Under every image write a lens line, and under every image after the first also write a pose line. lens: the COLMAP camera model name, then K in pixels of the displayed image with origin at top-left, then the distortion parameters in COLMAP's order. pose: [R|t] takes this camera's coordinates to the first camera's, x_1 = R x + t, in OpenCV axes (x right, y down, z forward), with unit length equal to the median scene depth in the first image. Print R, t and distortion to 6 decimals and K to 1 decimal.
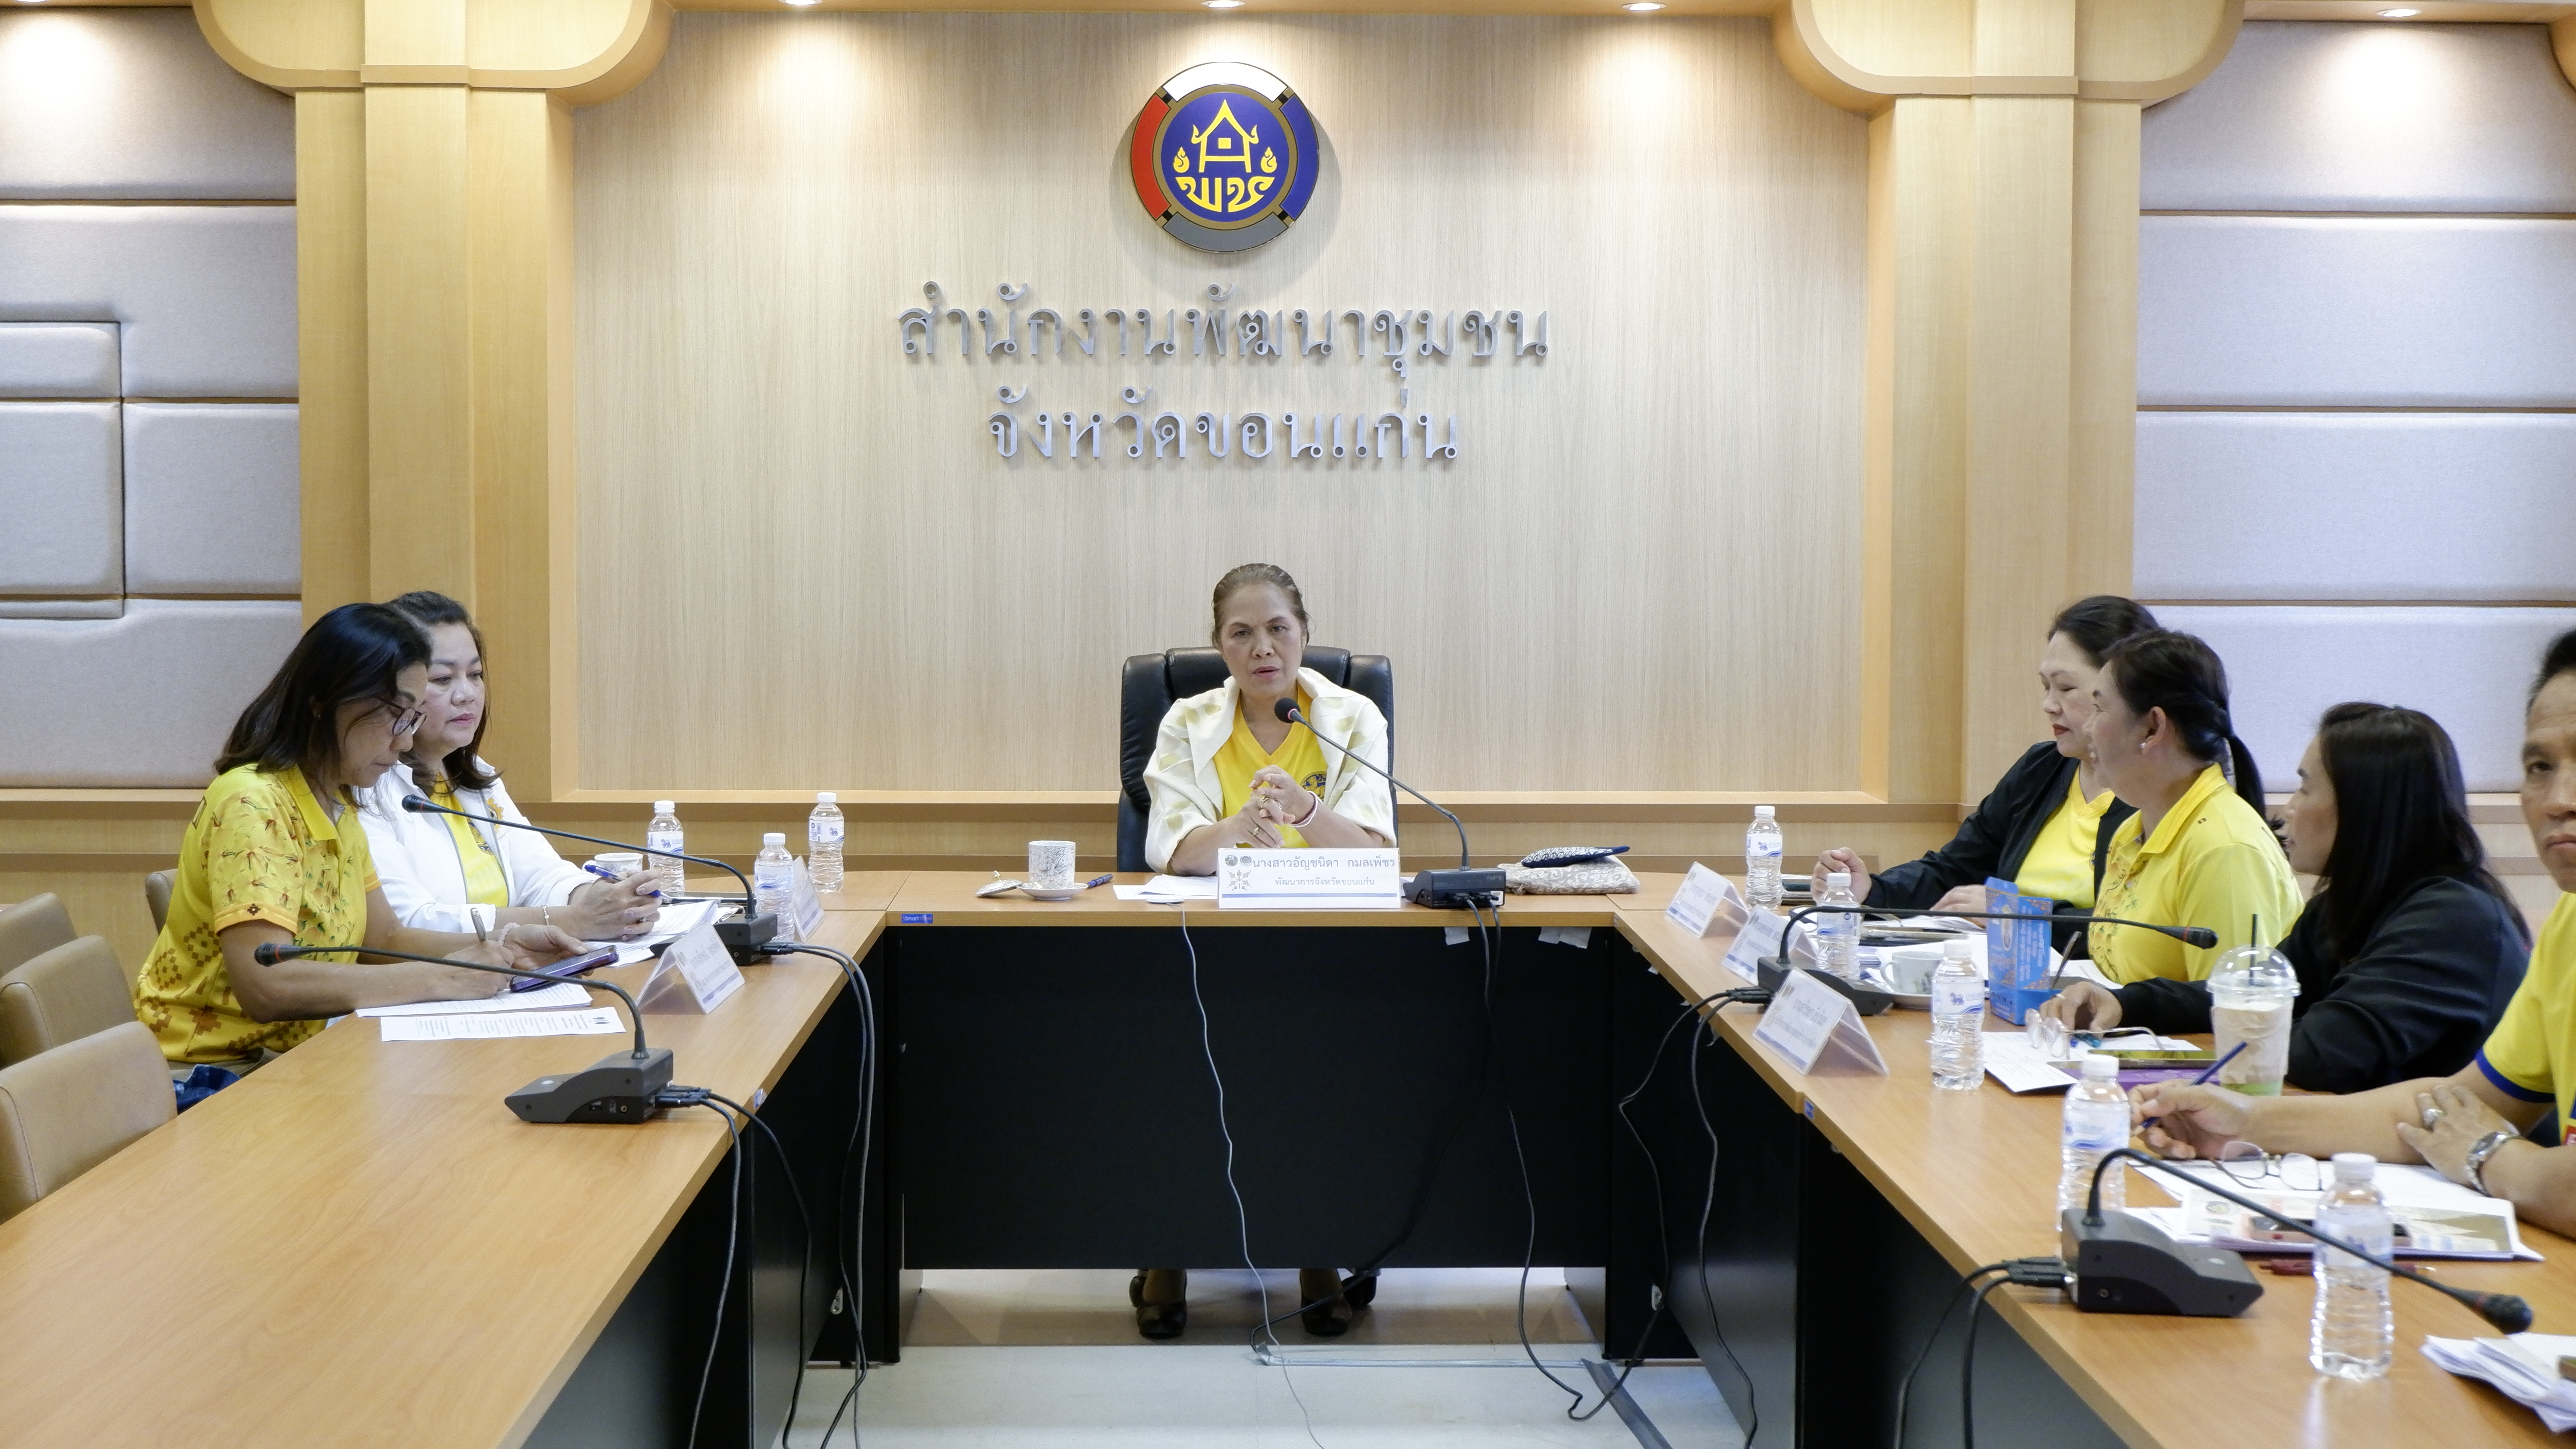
lens RADIAL K [[3619.2, 0, 1215.0], [0, 3619.2, 838.0], [0, 0, 1]] dist [0.046560, 0.000000]
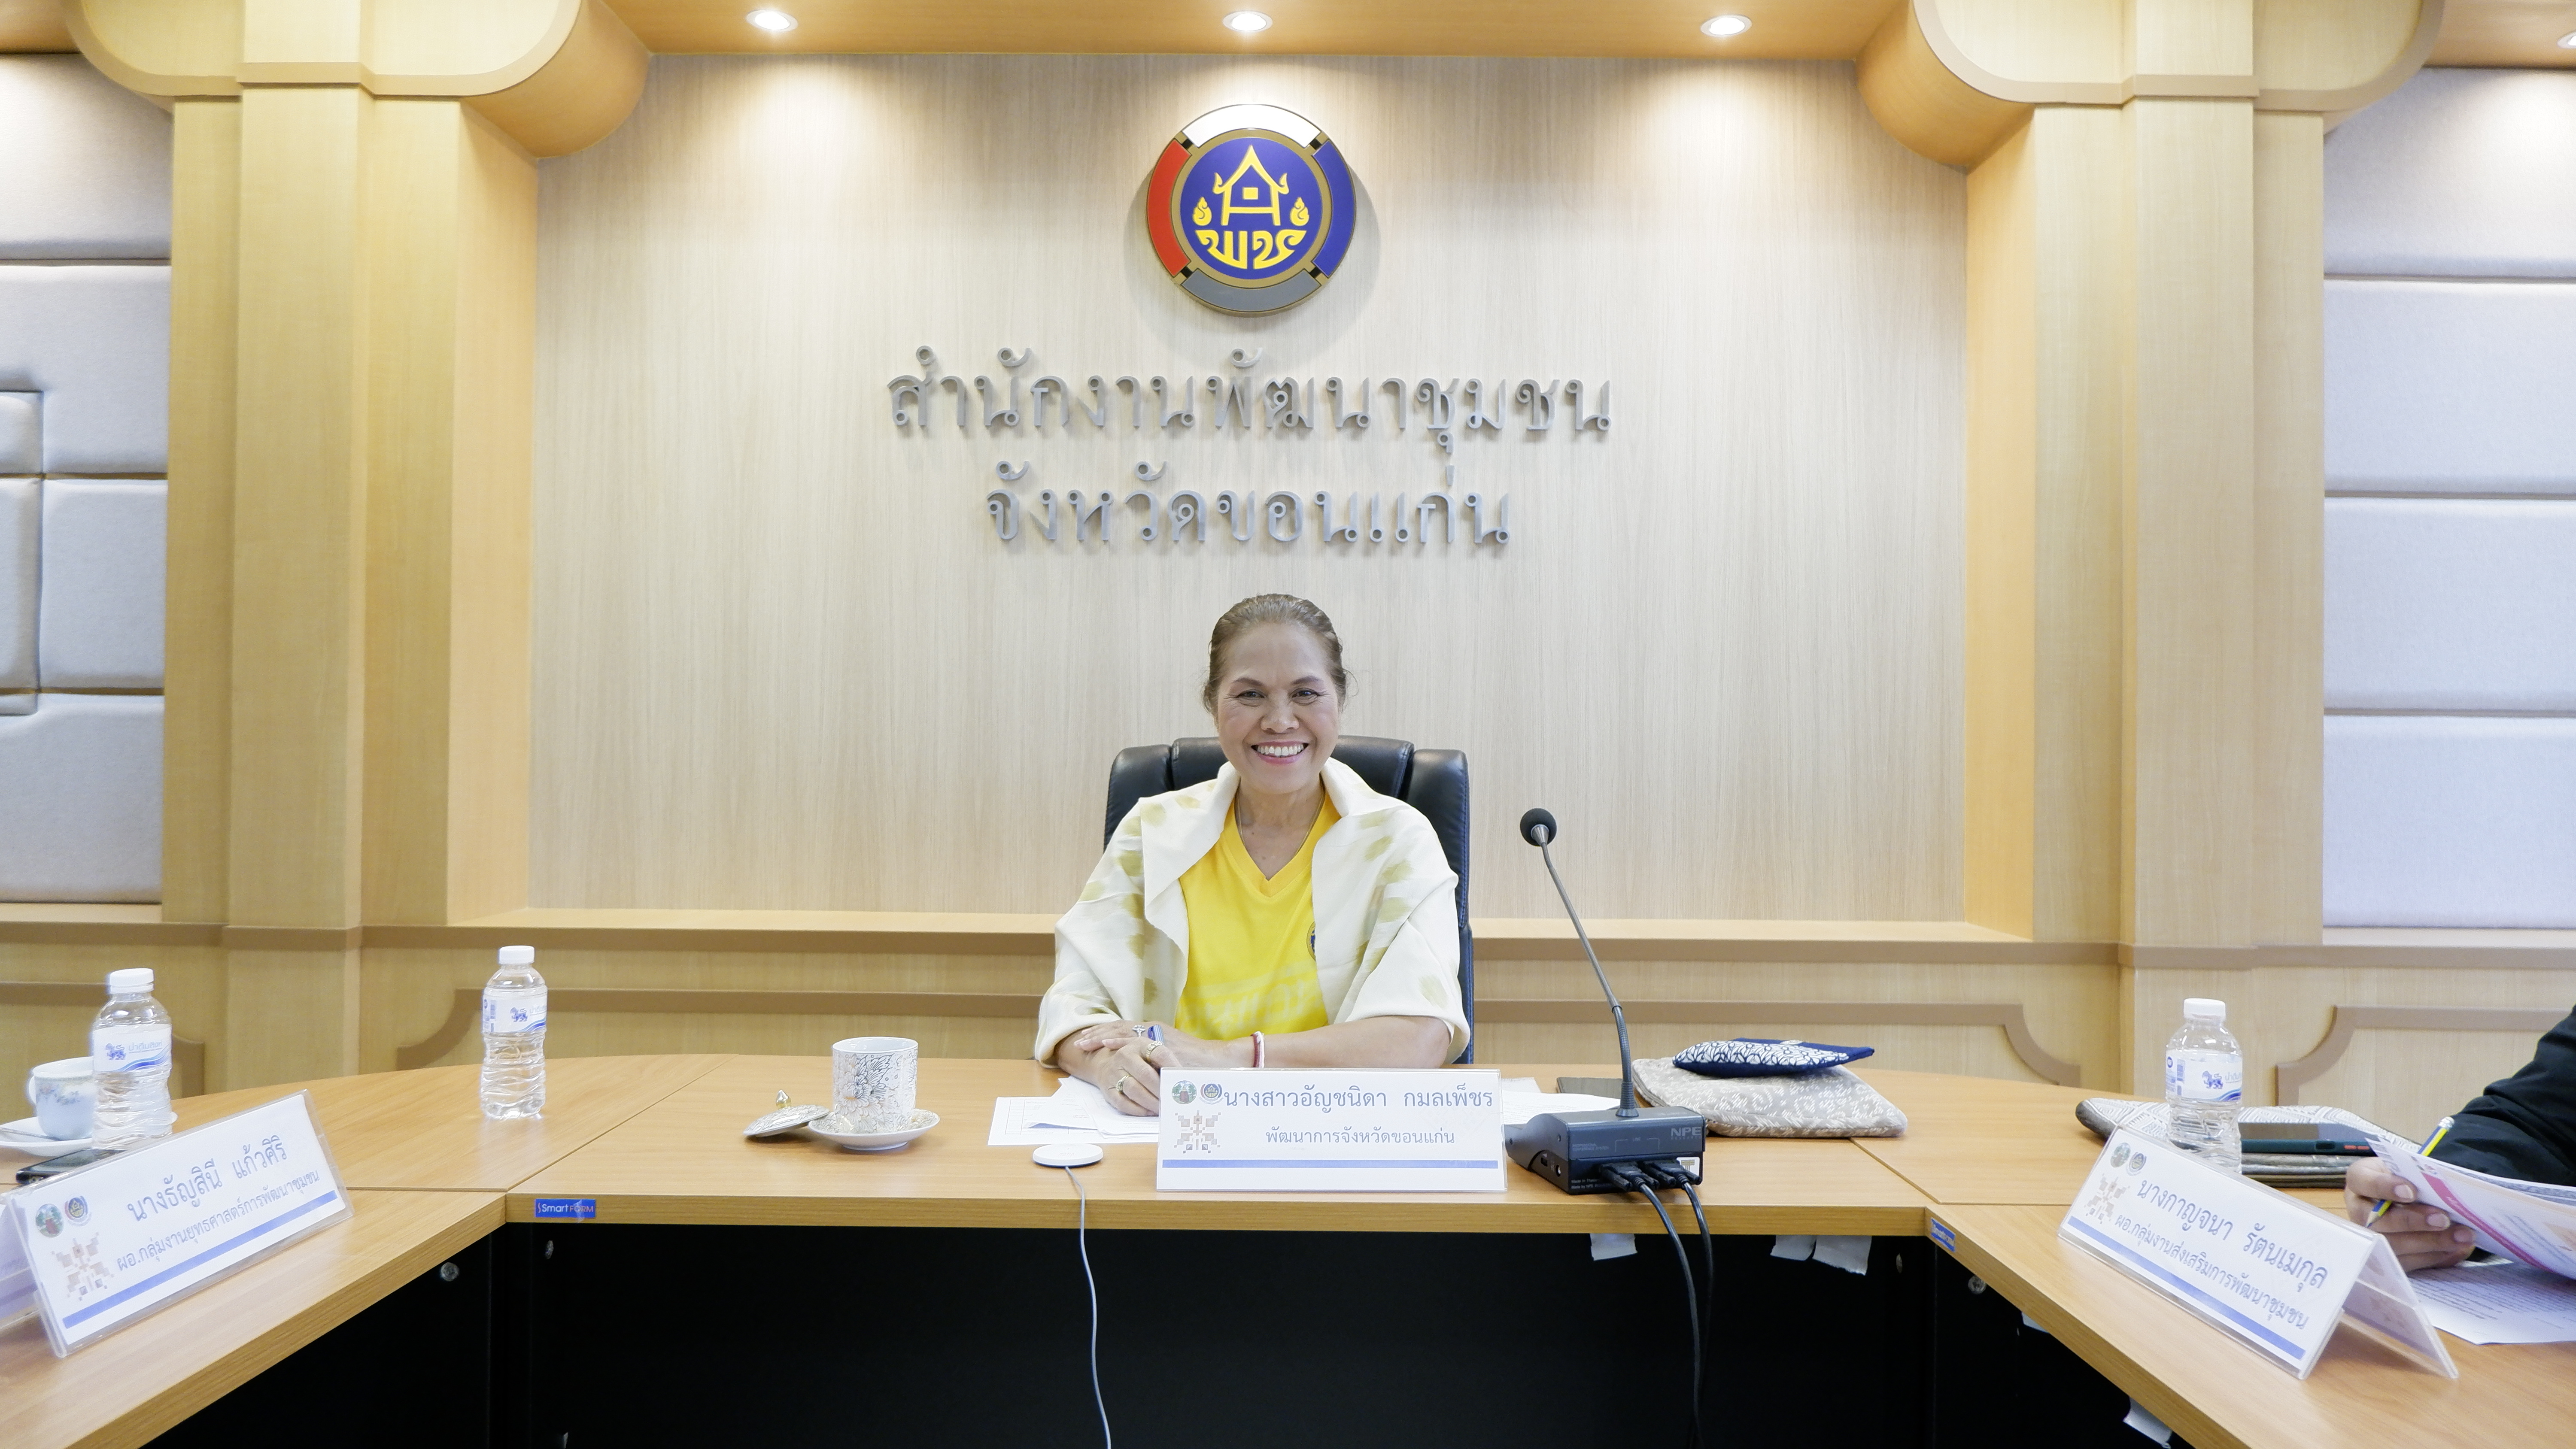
lens RADIAL K [[1681.6, 0, 1288.1], [0, 1681.6, 719.9], [0, 0, 1]] dist [-0.008905, 0.007145]
pose [[0.999901, 0.006511, -0.012469, 0.017946], [-0.007798, 0.994325, -0.106100, -0.017538], [0.011708, 0.106186, 0.994277, 0.597718]]
